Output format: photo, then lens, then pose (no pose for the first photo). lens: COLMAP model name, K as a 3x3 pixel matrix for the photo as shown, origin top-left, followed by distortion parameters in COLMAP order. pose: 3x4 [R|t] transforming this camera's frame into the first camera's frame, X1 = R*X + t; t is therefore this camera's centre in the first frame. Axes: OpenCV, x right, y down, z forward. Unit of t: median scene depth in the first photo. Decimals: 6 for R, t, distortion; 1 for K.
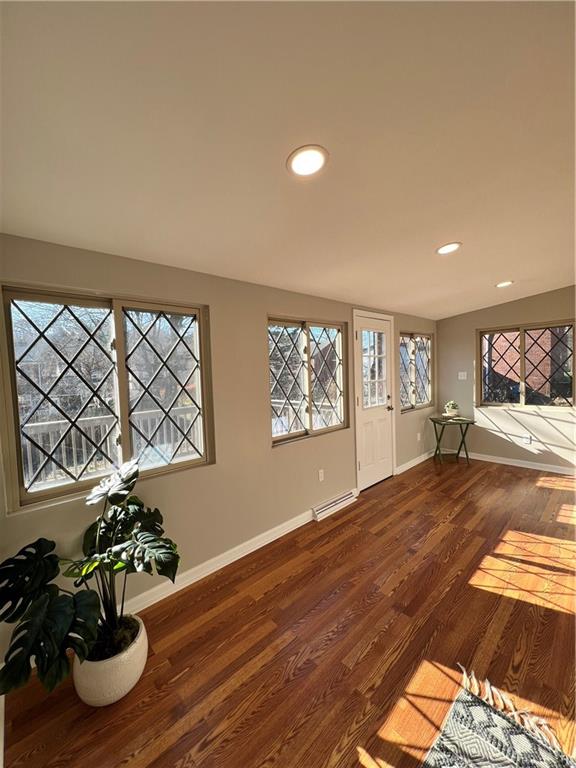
lens RADIAL K [[306.7, 0, 283.0], [0, 306.7, 384.2], [0, 0, 1]] dist [-0.002434, 0.000217]
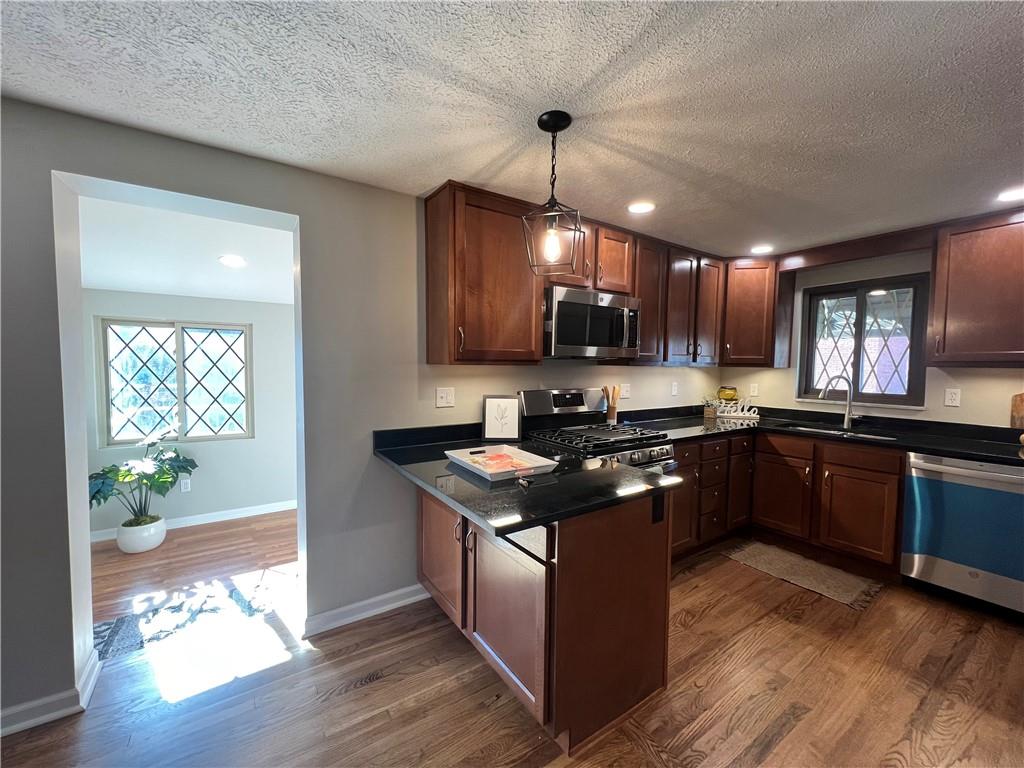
lens RADIAL K [[408.9, 0, 514.3], [0, 408.9, 388.2], [0, 0, 1]] dist [-0.002434, 0.000217]
pose [[0.987285, 0.048143, -0.151492, 1.258695], [-0.047477, 0.998840, 0.008013, -0.037624], [0.151702, -0.000719, 0.988426, -0.667195]]
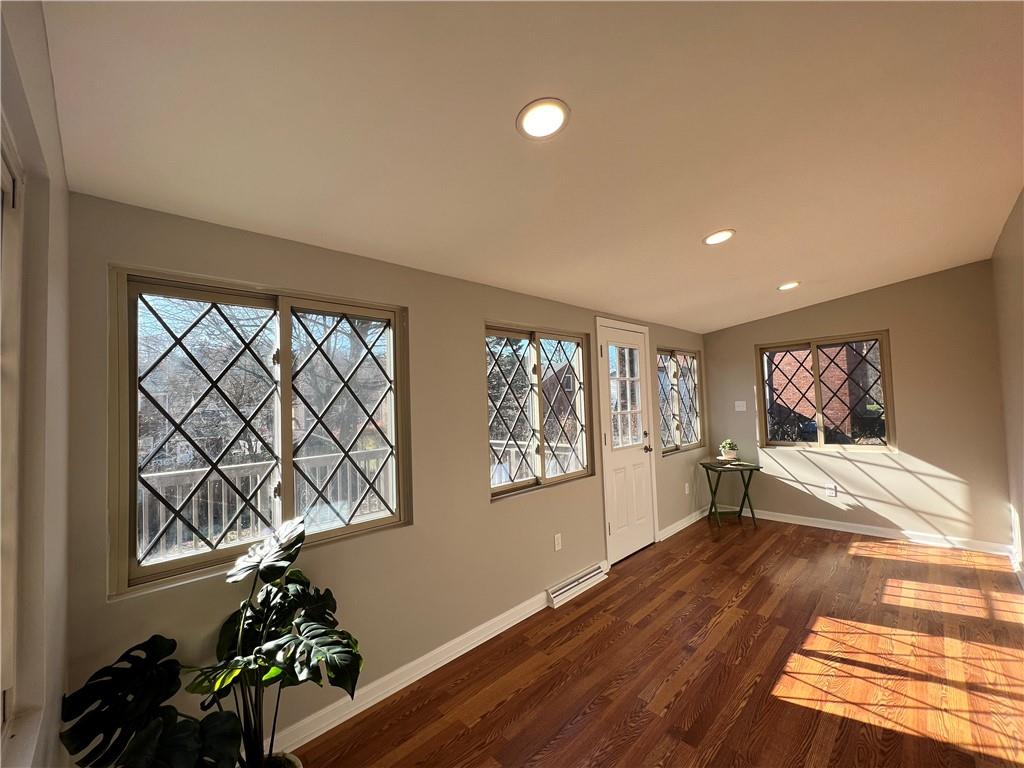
lens RADIAL K [[408.9, 0, 511.6], [0, 408.9, 384.1], [0, 0, 1]] dist [-0.002434, 0.000217]
pose [[0.999612, -0.000570, 0.027849, -0.016542], [0.003131, 0.995756, -0.091984, 0.022994], [-0.027678, 0.092036, 0.995371, 0.016262]]
